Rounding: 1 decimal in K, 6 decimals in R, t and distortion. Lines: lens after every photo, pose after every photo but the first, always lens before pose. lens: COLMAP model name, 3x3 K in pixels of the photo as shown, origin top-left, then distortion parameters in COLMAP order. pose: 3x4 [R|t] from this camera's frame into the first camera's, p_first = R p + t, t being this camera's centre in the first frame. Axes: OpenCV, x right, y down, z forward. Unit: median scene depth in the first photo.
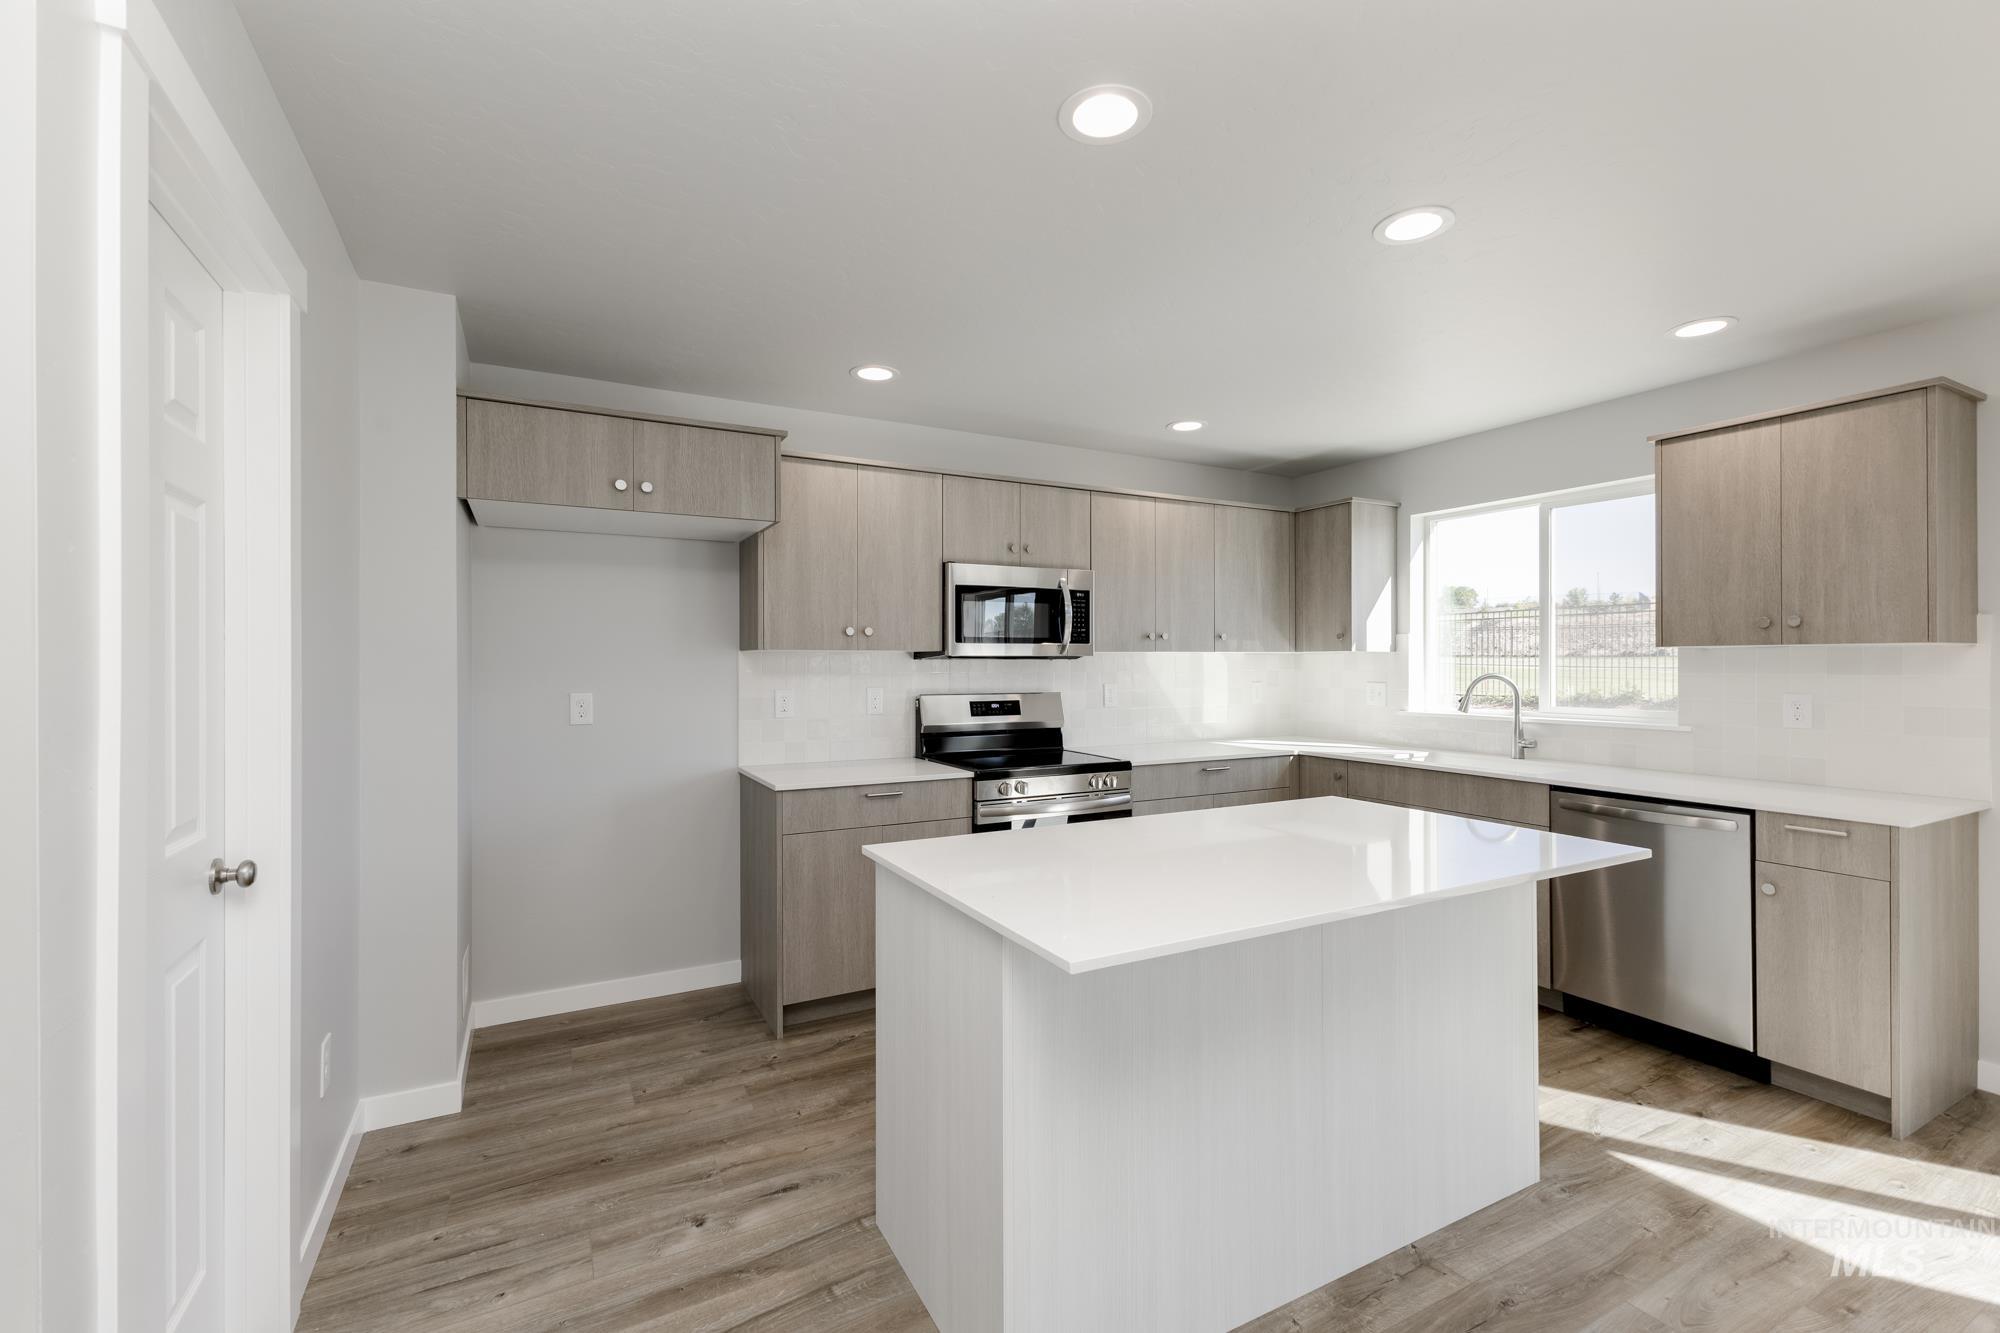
lens RADIAL K [[862.8, 0, 995.0], [0, 862.8, 660.6], [0, 0, 1]] dist [0.003690, 0.000114]
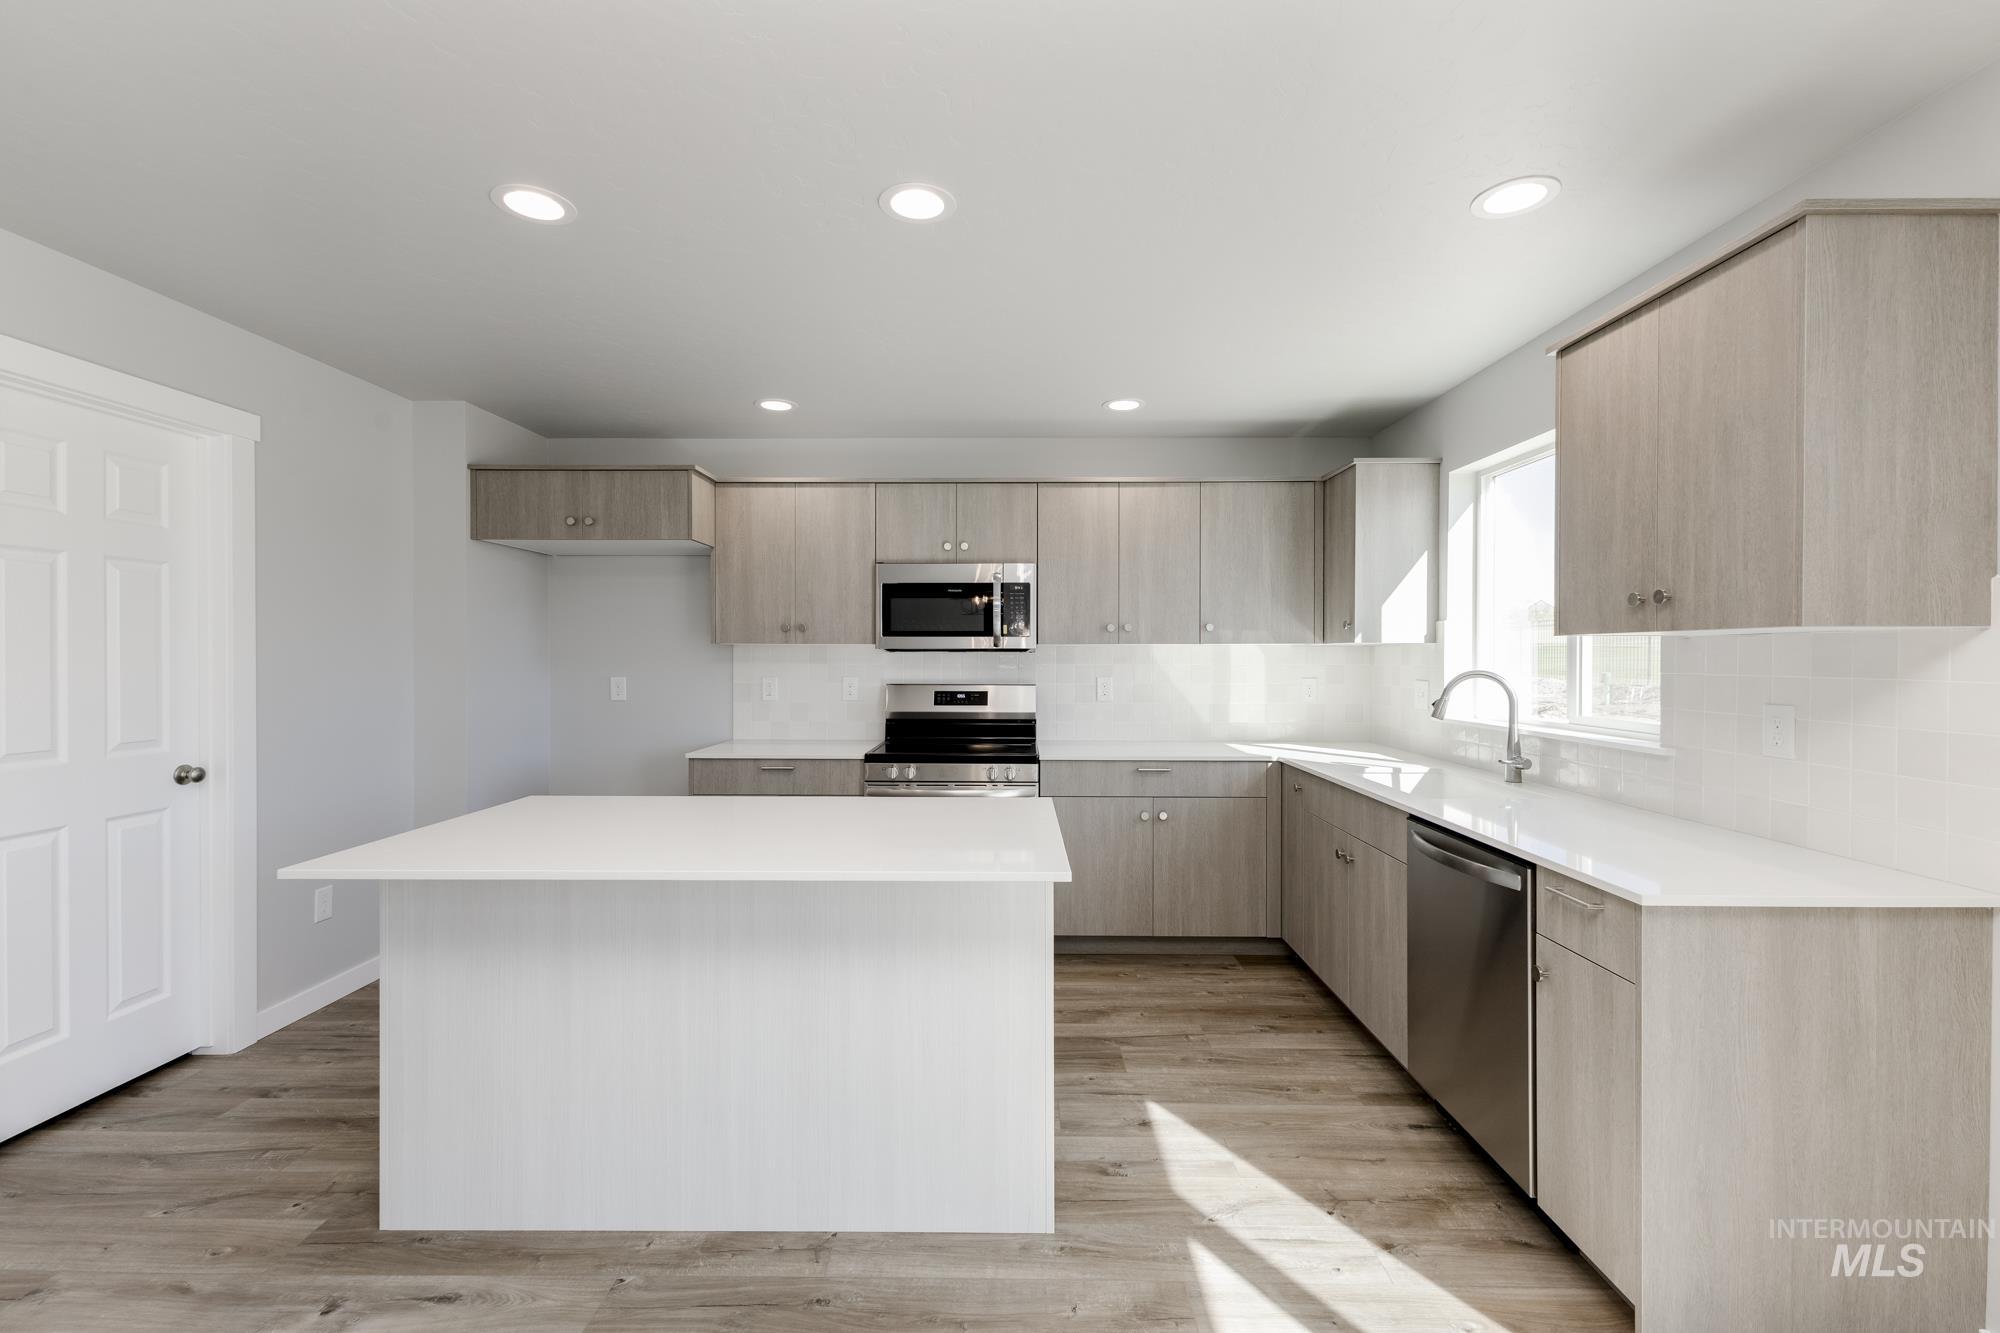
lens RADIAL K [[857.5, 0, 999.9], [0, 857.5, 662.3], [0, 0, 1]] dist [0.004514, 0.000150]
pose [[0.875331, 0.006799, -0.483477, 0.577975], [-0.000896, 0.999922, 0.012438, -0.001844], [0.483524, -0.010454, 0.875269, 0.113436]]
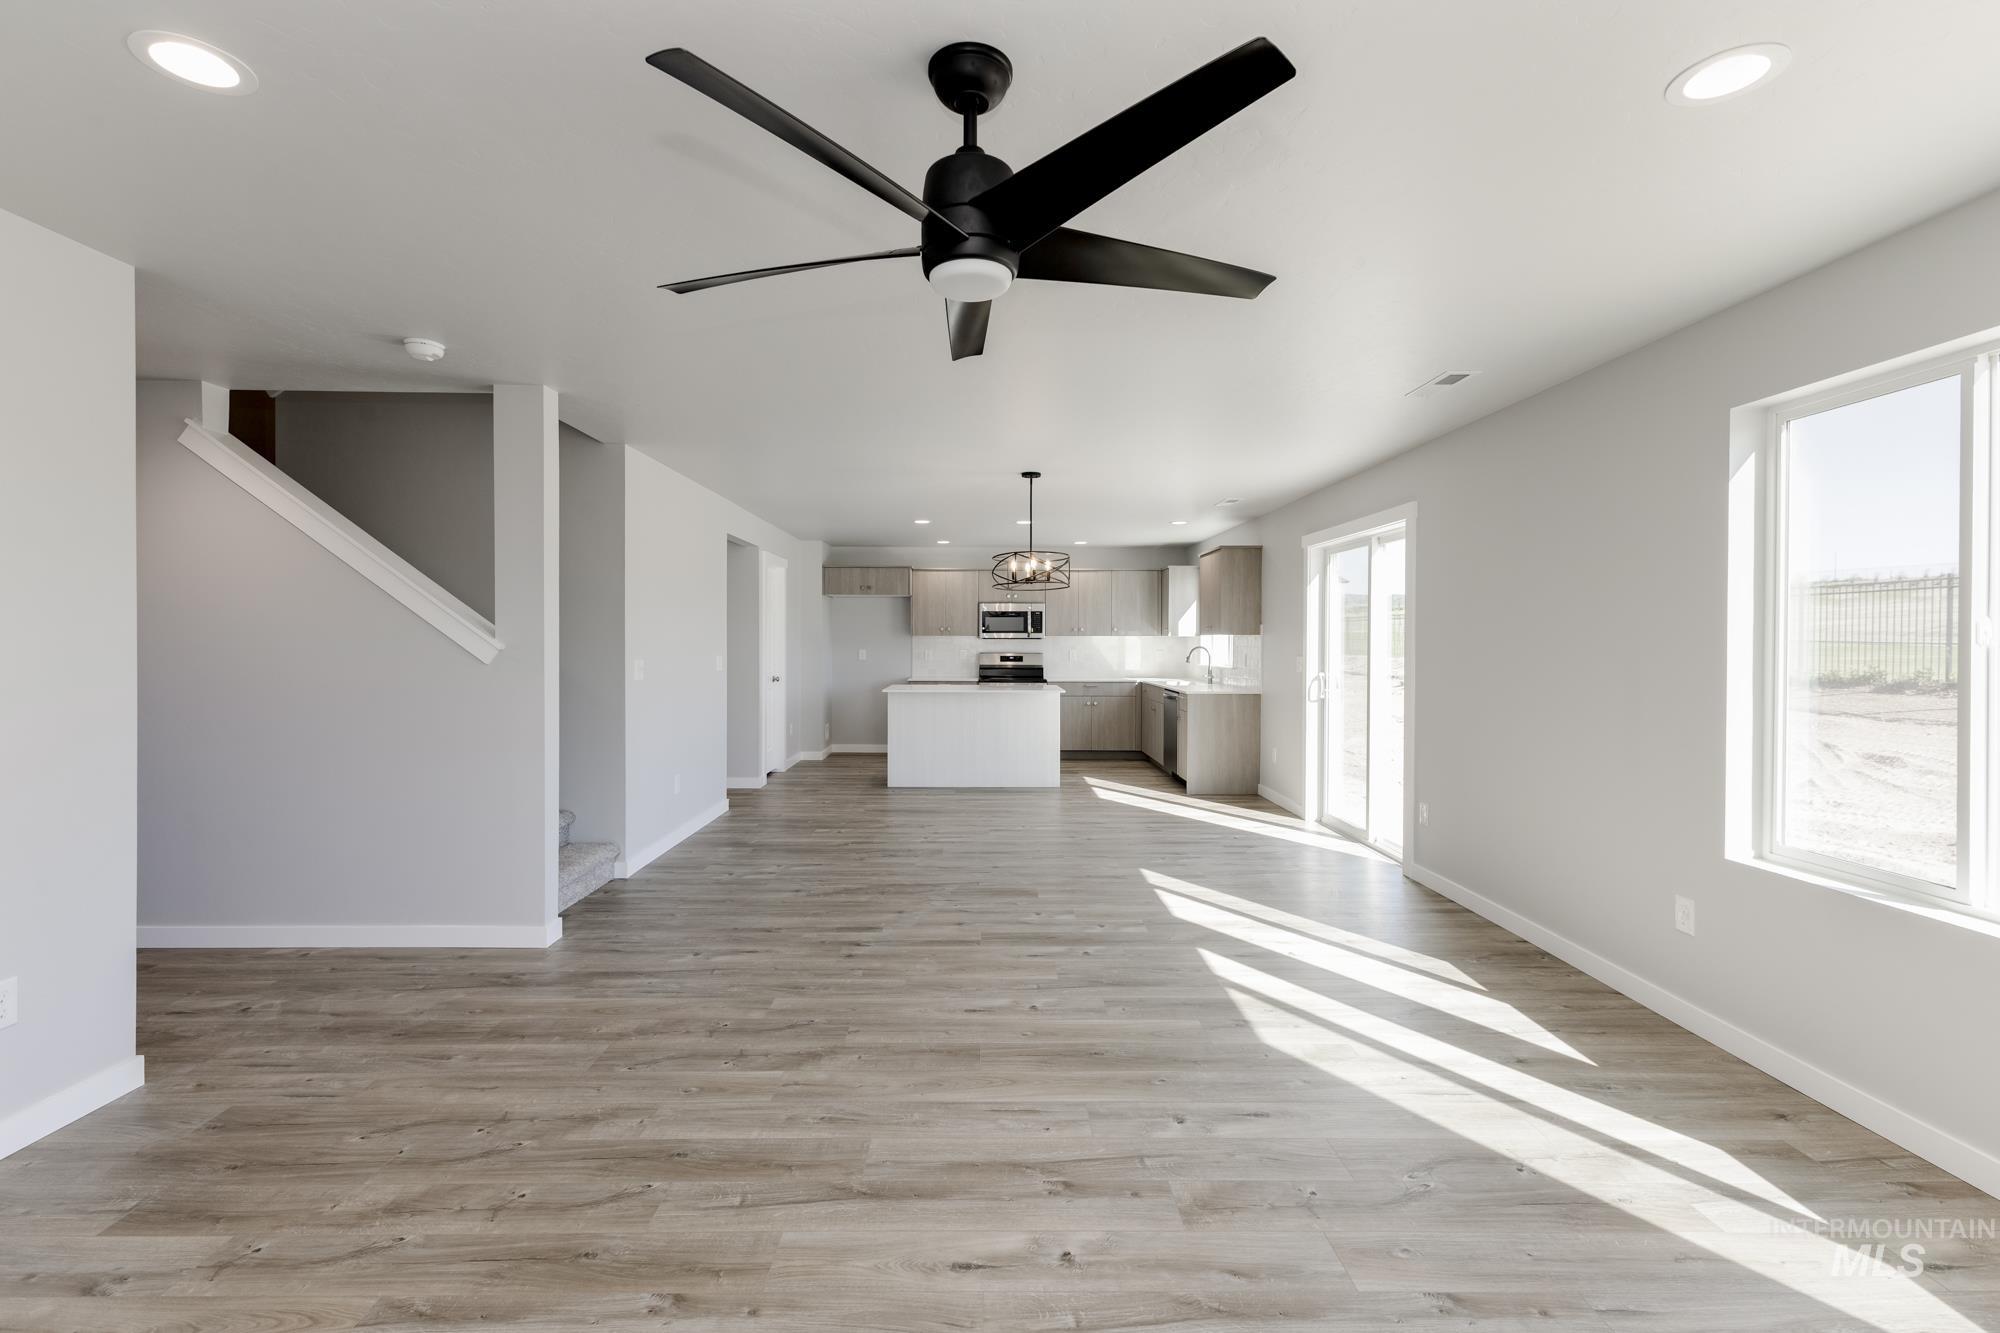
lens RADIAL K [[862.8, 0, 995.0], [0, 862.8, 660.6], [0, 0, 1]] dist [0.003690, 0.000114]
pose [[0.894198, 0.015036, -0.447419, 1.129545], [-0.002705, 0.999599, 0.028186, -0.010401], [0.447663, -0.023993, 0.893880, -1.313013]]
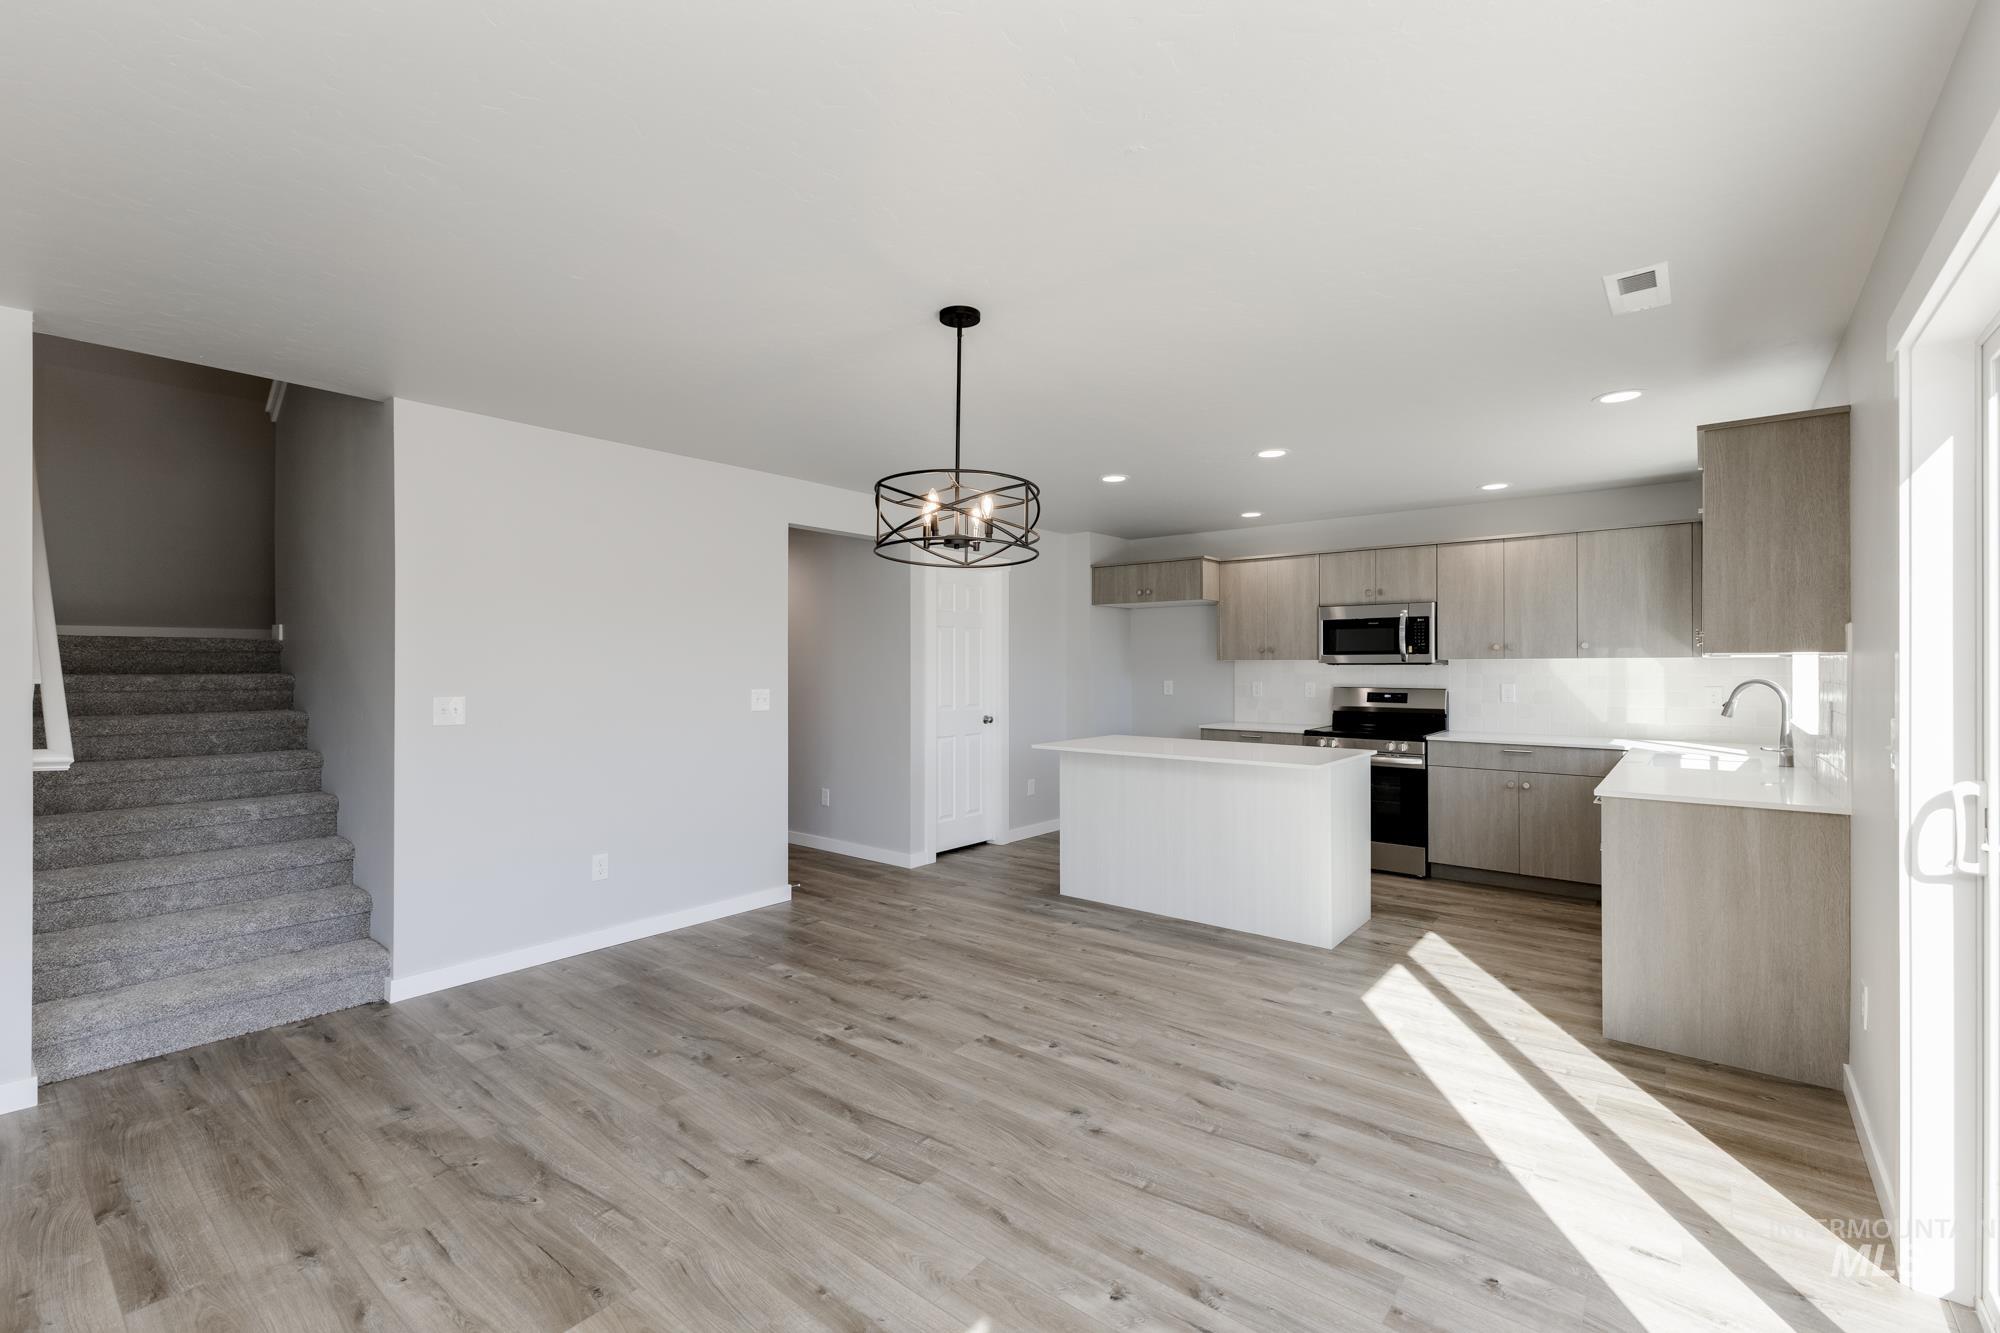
lens RADIAL K [[862.8, 0, 995.0], [0, 862.8, 660.6], [0, 0, 1]] dist [0.003690, 0.000114]
pose [[0.387701, -0.003136, -0.921780, 1.175959], [0.003234, 0.999993, -0.002042, -0.008375], [0.921780, -0.002190, 0.387708, -0.215294]]
